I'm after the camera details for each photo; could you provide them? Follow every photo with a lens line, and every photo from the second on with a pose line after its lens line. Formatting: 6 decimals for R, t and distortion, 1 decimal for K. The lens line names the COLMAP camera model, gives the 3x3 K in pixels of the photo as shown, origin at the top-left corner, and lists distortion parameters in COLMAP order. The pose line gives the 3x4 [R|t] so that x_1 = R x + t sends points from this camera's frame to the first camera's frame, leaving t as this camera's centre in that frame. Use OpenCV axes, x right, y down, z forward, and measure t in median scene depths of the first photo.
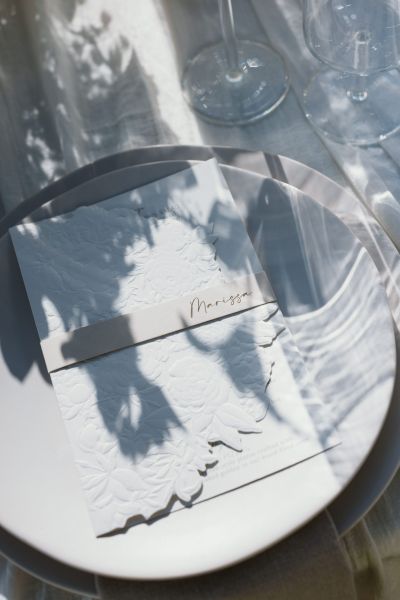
lens RADIAL K [[837.7, 0, 200.2], [0, 837.7, 300.0], [0, 0, 1]] dist [0.049708, 0.000000]
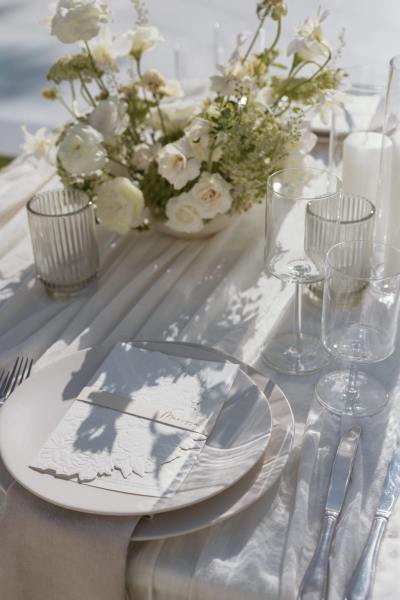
lens RADIAL K [[837.7, 0, 200.0], [0, 837.7, 299.8], [0, 0, 1]] dist [0.049708, 0.000000]
pose [[0.789819, 0.410560, -0.455661, 0.708739], [-0.575334, 0.753384, -0.318439, 0.328201], [0.212550, 0.513666, 0.831246, -0.477064]]
